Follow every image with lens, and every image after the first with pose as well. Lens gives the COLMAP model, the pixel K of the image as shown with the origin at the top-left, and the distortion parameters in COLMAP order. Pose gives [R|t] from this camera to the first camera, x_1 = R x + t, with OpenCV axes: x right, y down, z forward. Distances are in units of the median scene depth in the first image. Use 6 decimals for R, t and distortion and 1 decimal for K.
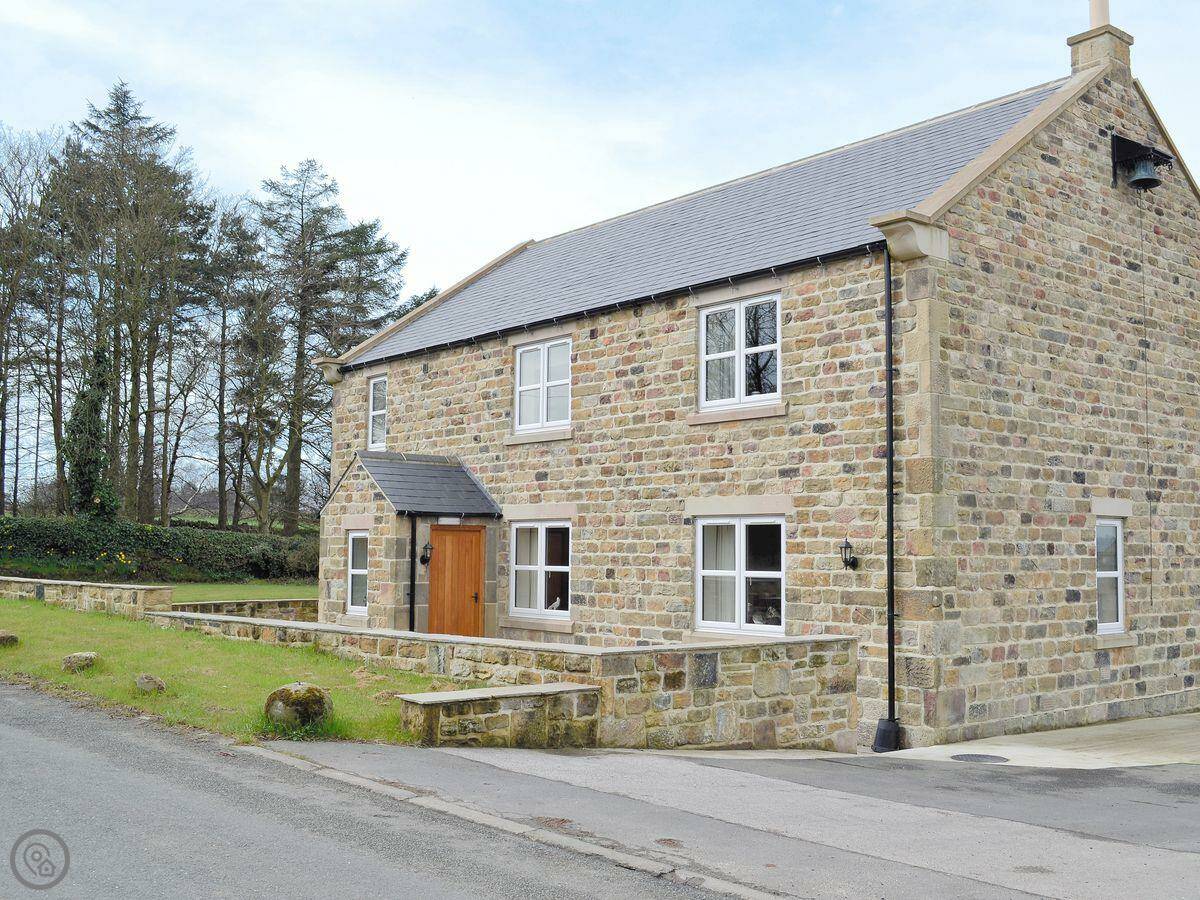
lens RADIAL K [[1228.2, 0, 600.0], [0, 1228.2, 450.0], [0, 0, 1]] dist [-0.079899, 0.009934]
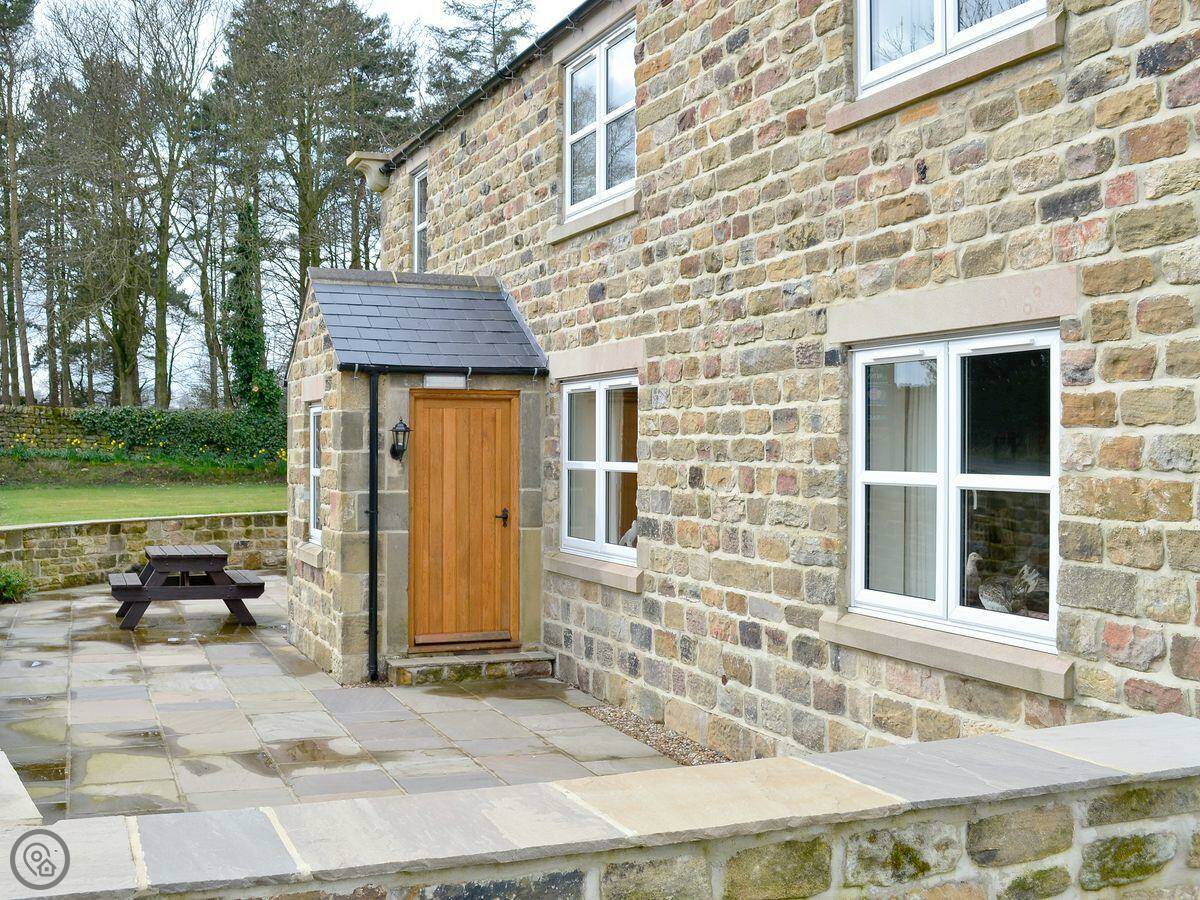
lens RADIAL K [[1107.9, 0, 600.0], [0, 1107.9, 450.0], [0, 0, 1]] dist [-0.074408, 0.011604]
pose [[0.949212, -0.004237, -0.314608, 0.111715], [0.030218, 0.996515, 0.077749, 0.055872], [0.313182, -0.083307, 0.946032, 0.585638]]
